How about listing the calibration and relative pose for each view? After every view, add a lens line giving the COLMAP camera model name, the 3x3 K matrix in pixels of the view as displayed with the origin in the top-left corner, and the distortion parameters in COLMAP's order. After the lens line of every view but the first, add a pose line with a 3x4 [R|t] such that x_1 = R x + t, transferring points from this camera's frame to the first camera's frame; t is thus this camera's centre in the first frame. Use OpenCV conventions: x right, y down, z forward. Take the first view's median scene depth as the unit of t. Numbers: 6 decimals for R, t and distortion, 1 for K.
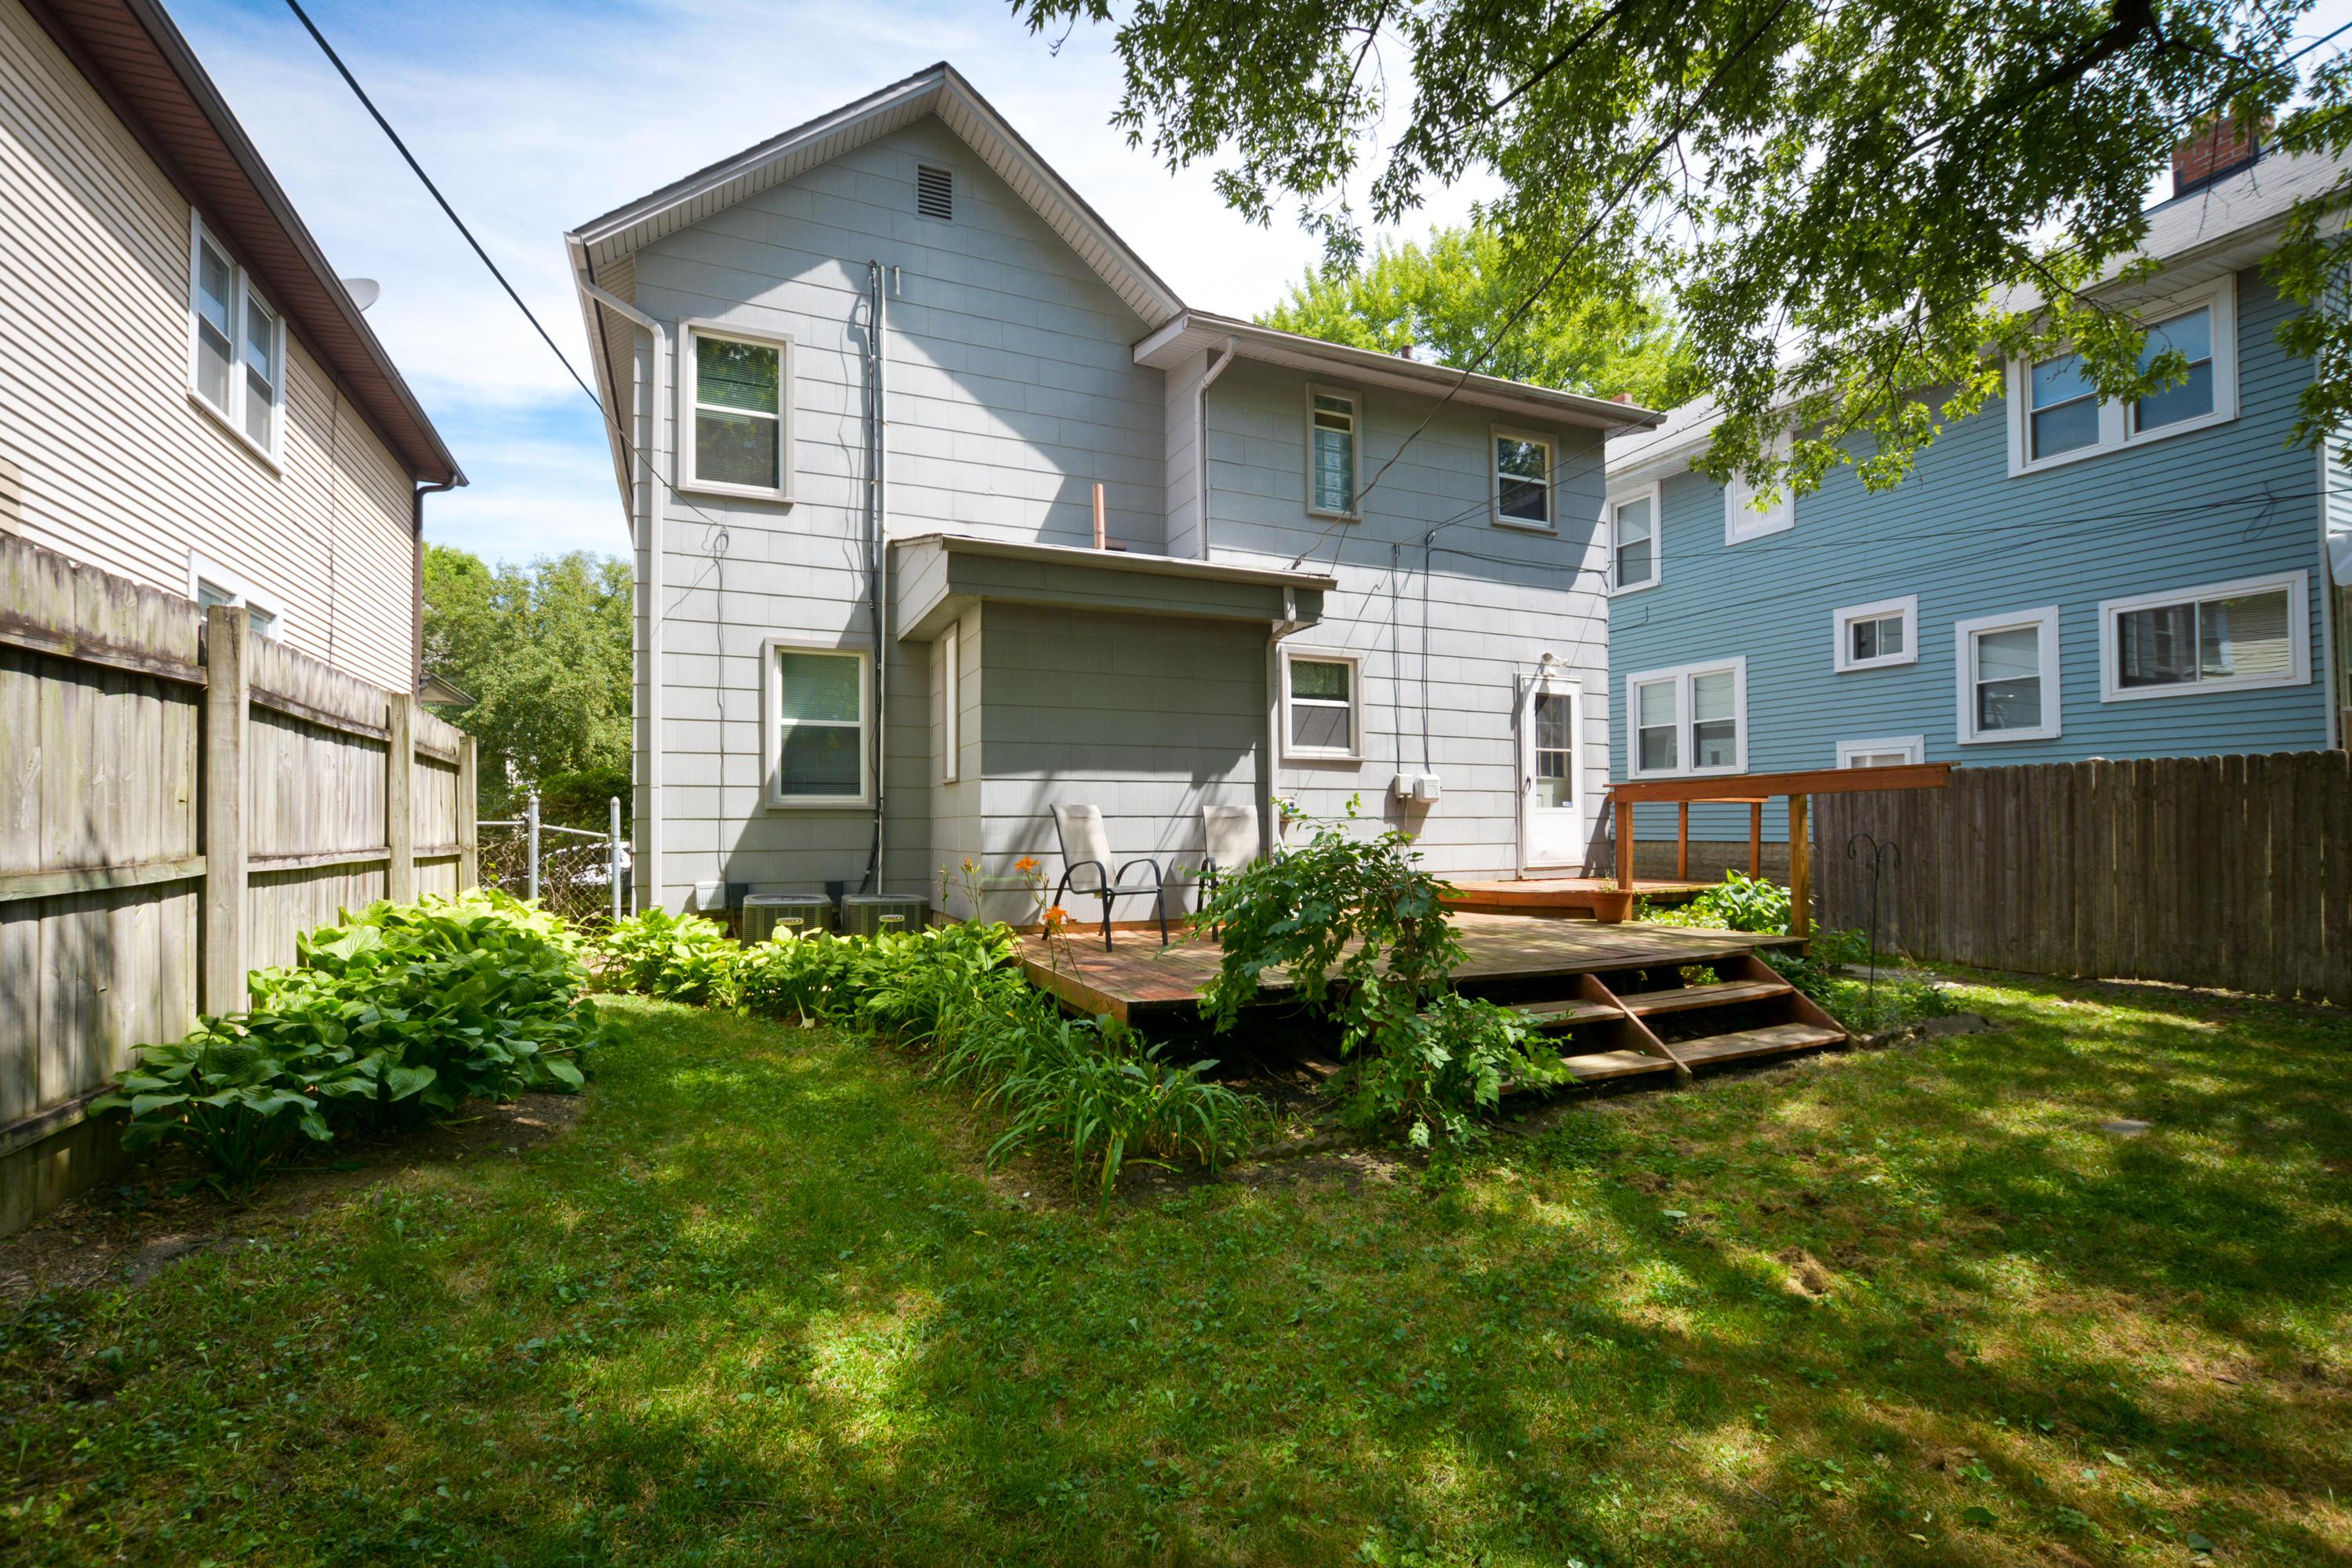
lens RADIAL K [[1053.9, 0, 1176.0], [0, 1053.9, 784.0], [0, 0, 1]] dist [-0.008601, 0.000158]
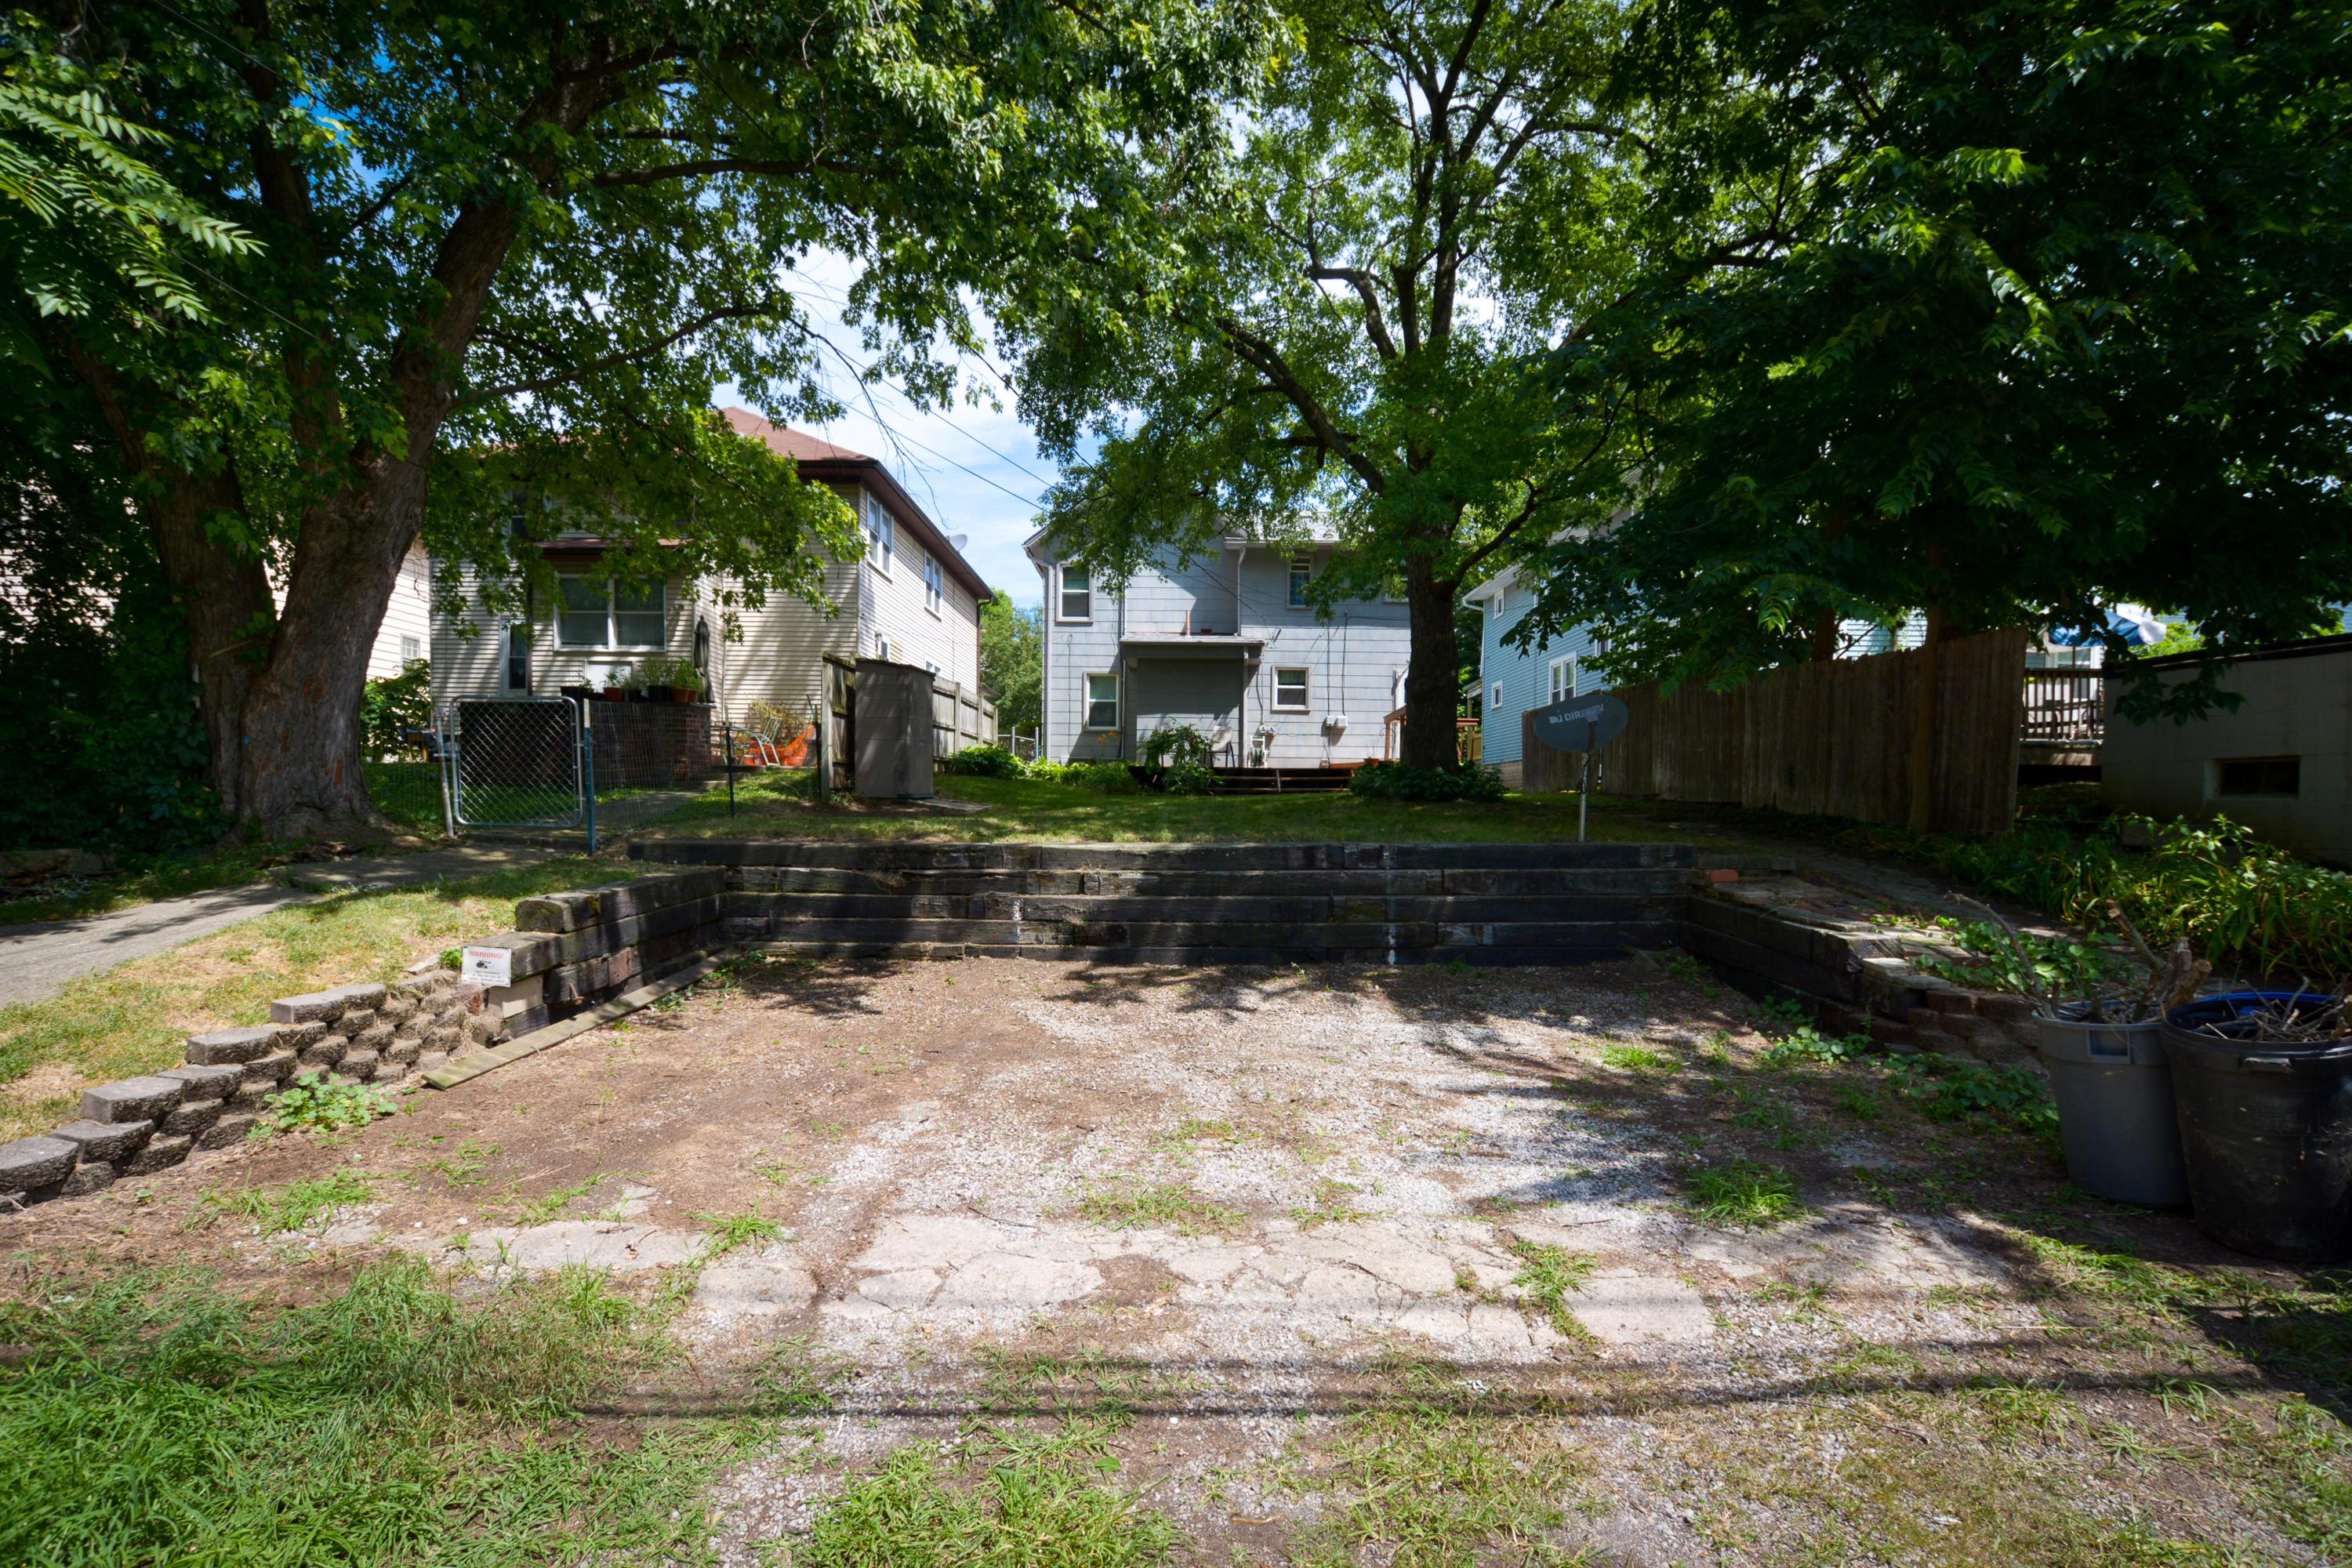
lens RADIAL K [[1053.9, 0, 1176.0], [0, 1053.9, 784.0], [0, 0, 1]] dist [-0.008601, 0.000158]
pose [[0.908805, 0.006061, -0.417176, 0.993864], [0.002683, 0.999789, 0.020370, 0.105143], [0.417212, -0.019631, 0.908597, -1.444650]]
